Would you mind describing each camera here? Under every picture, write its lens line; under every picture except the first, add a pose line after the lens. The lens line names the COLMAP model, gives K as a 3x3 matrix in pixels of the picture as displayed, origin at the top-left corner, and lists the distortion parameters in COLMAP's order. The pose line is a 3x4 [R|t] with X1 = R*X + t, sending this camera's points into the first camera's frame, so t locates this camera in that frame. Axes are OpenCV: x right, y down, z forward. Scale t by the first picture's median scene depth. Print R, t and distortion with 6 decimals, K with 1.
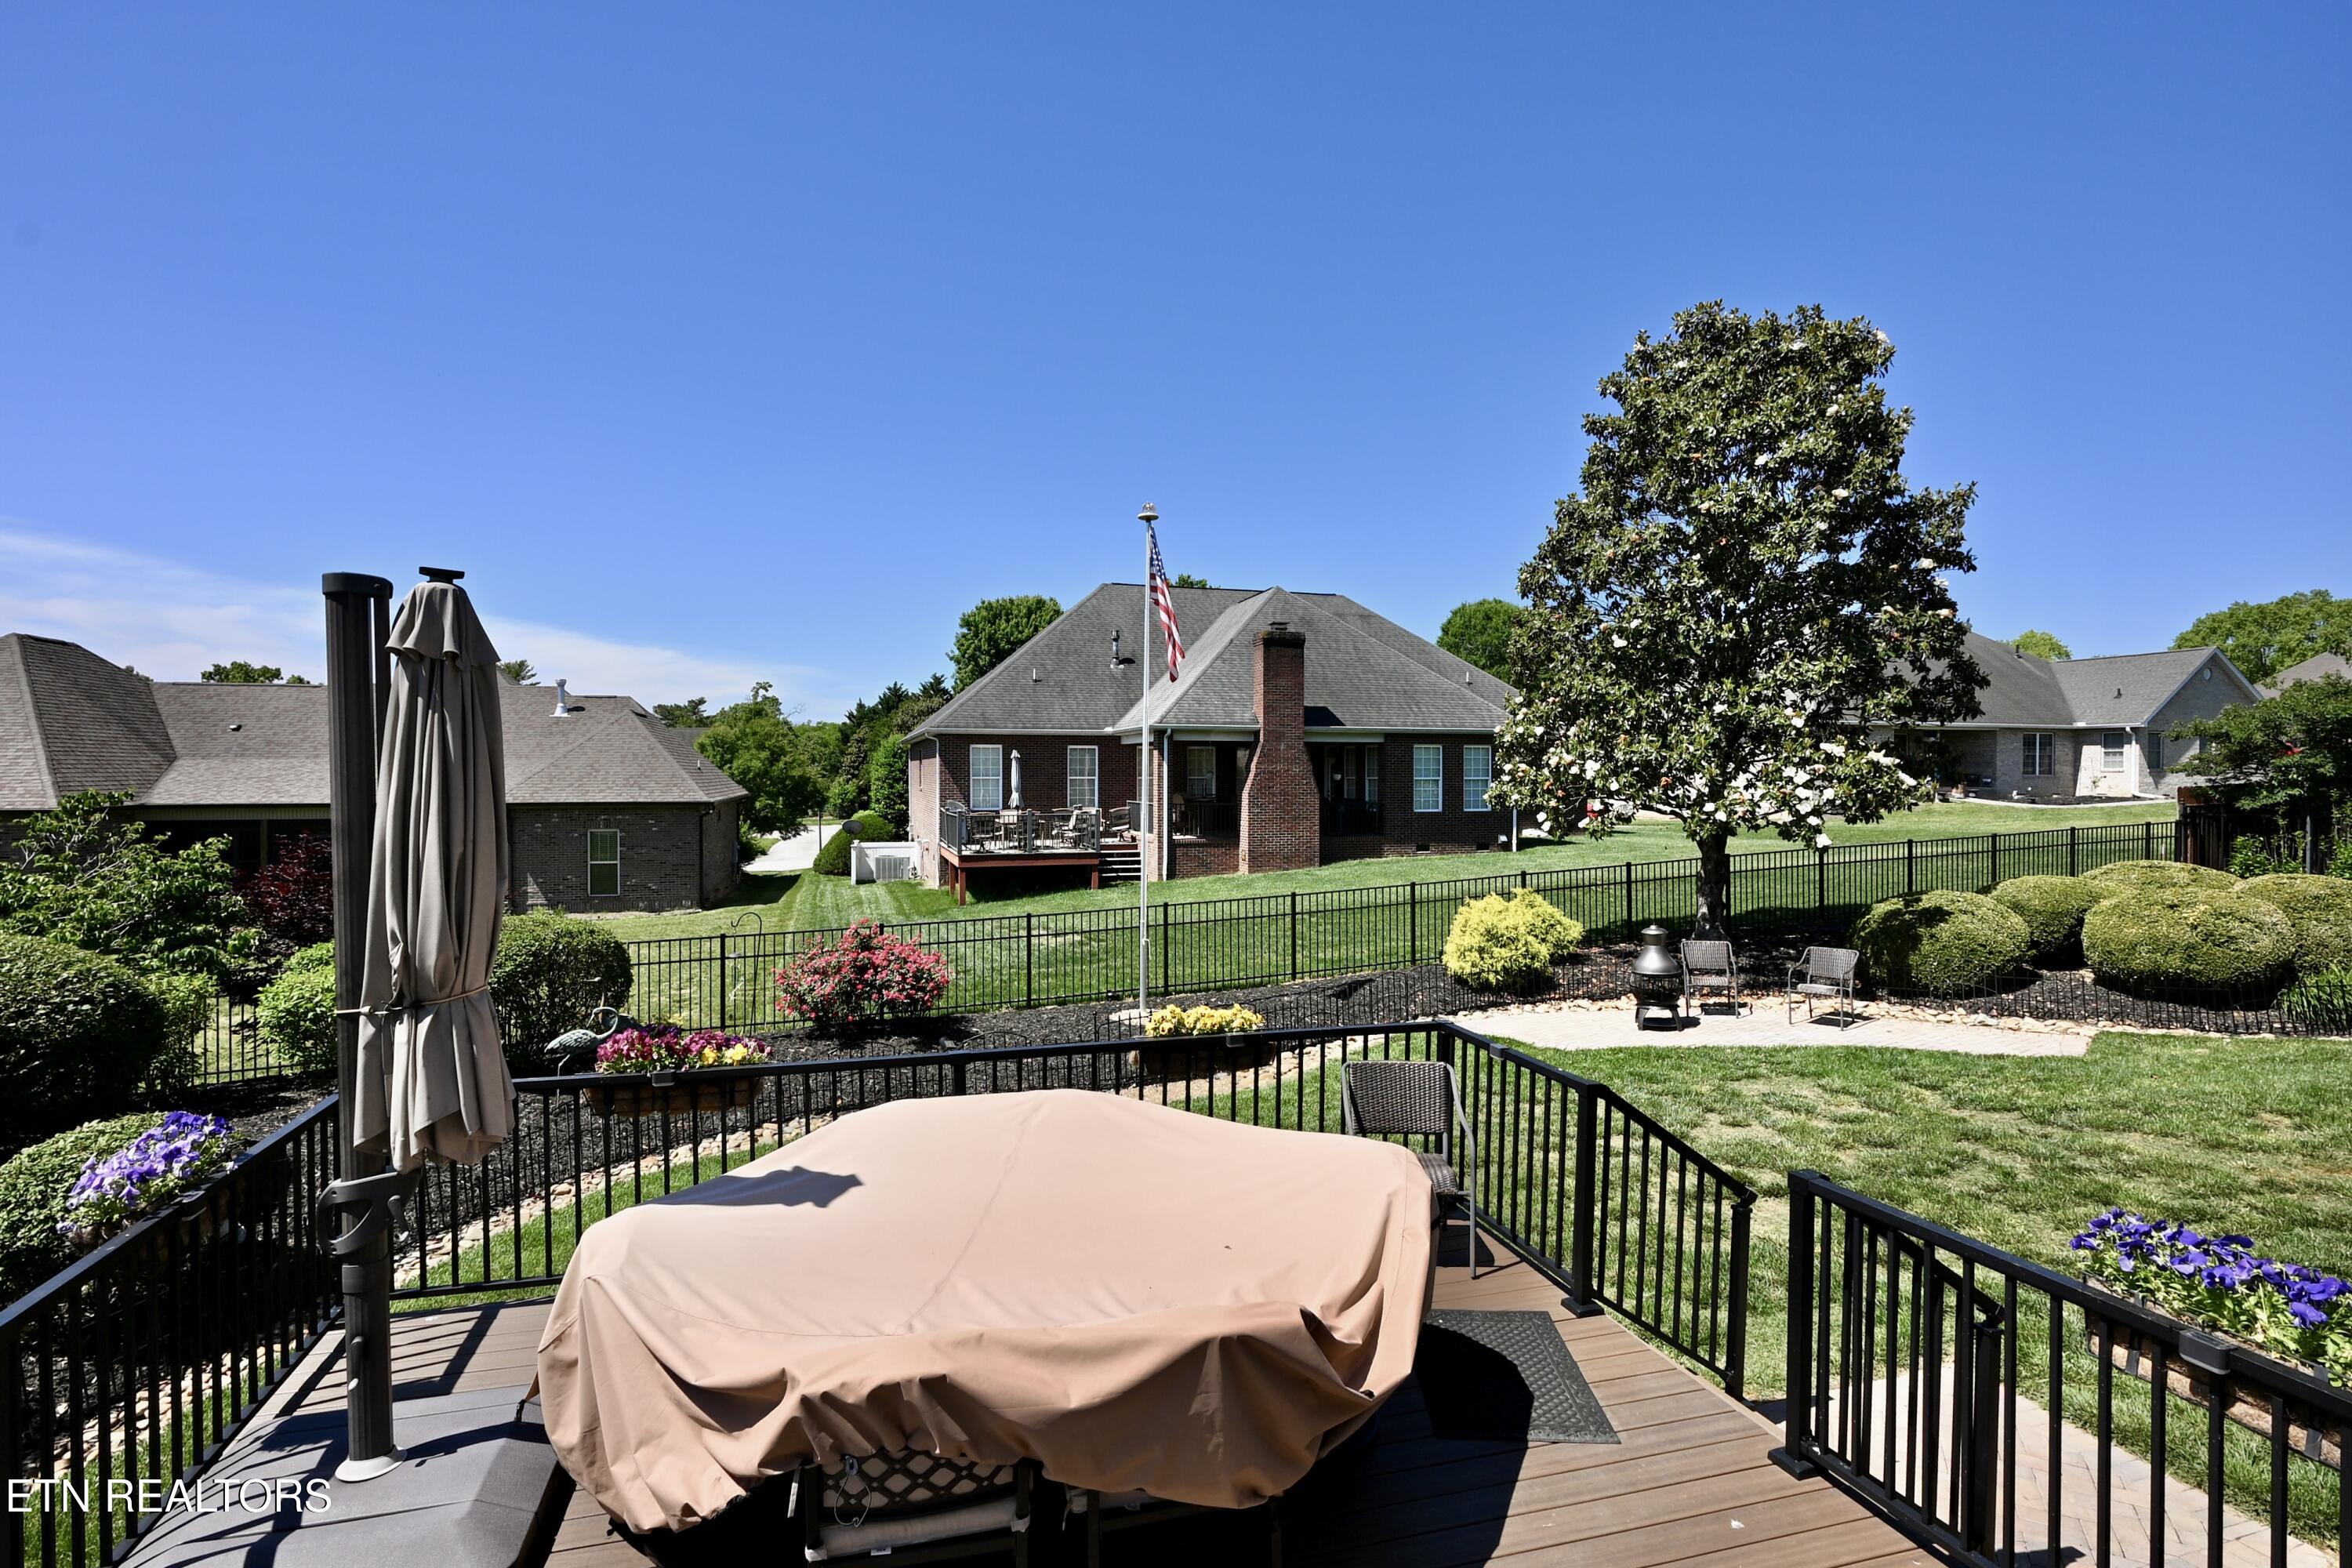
lens RADIAL K [[1146.6, 0, 1168.4], [0, 1146.6, 786.4], [0, 0, 1]] dist [-0.003926, 0.000623]
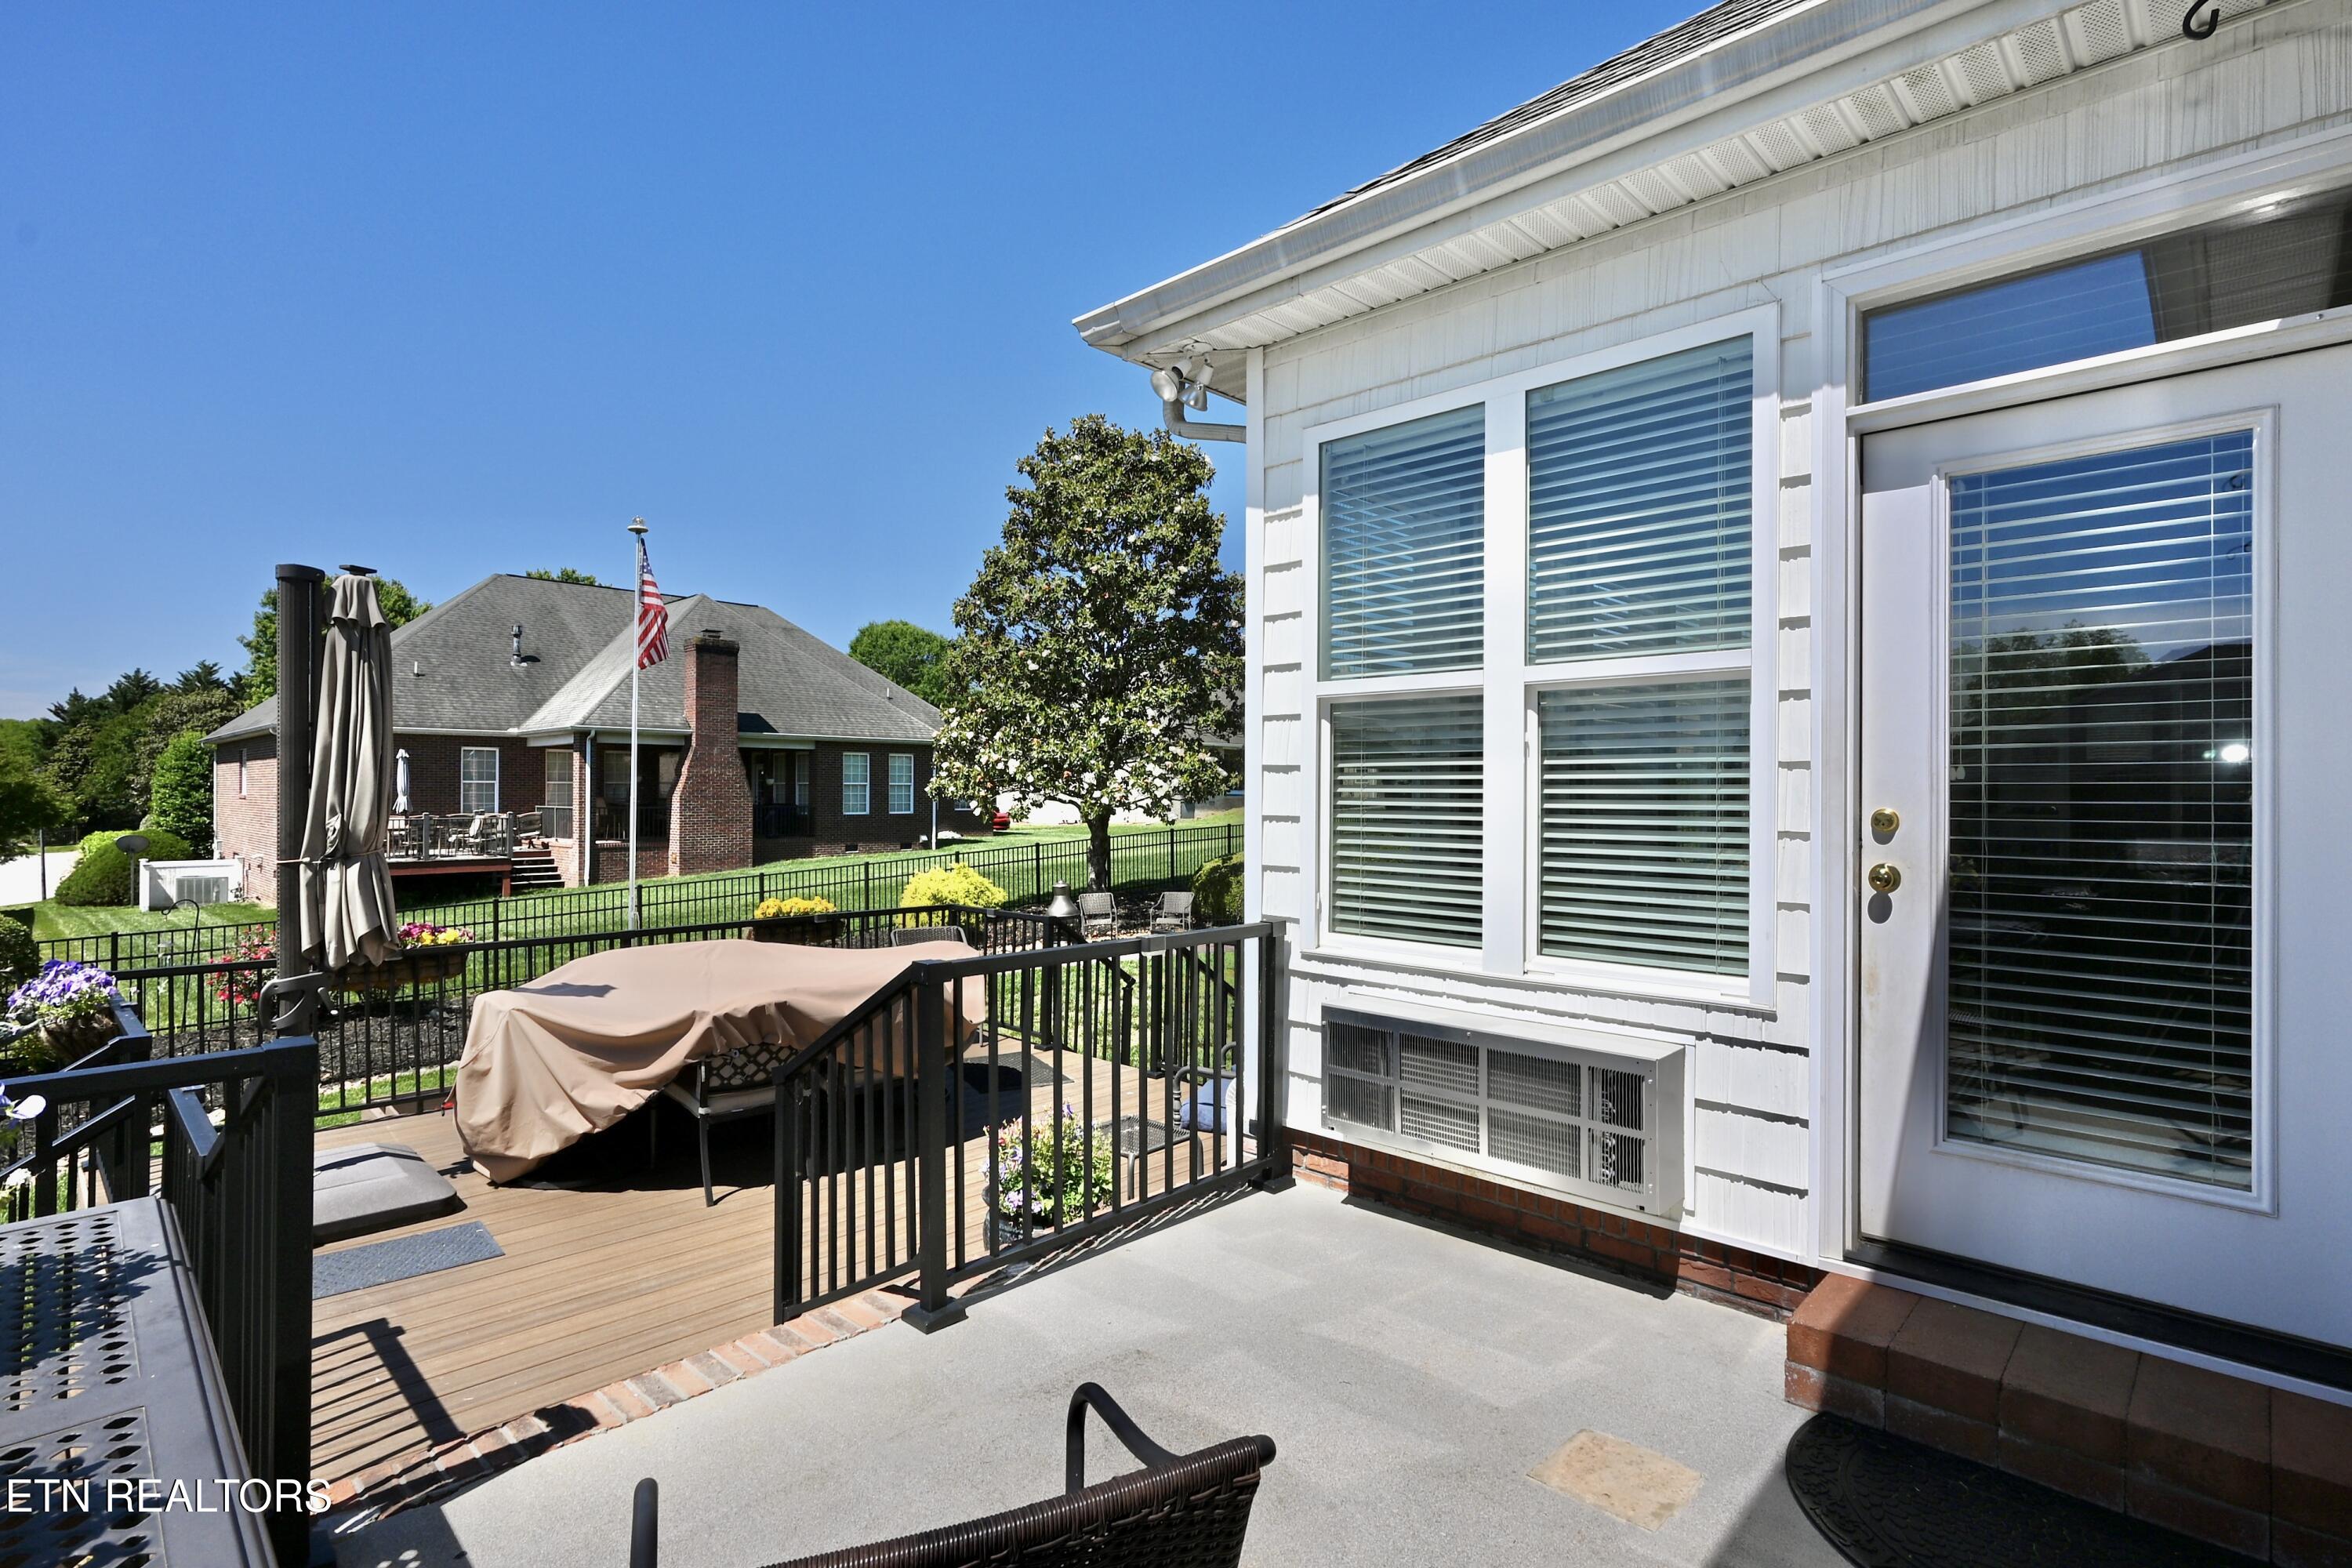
lens RADIAL K [[1146.6, 0, 1168.4], [0, 1146.6, 786.4], [0, 0, 1]] dist [-0.003926, 0.000623]
pose [[0.871390, 0.005378, 0.490562, -0.100509], [0.002592, 0.999876, -0.015564, 0.027714], [-0.490585, 0.014834, 0.871267, -0.184568]]
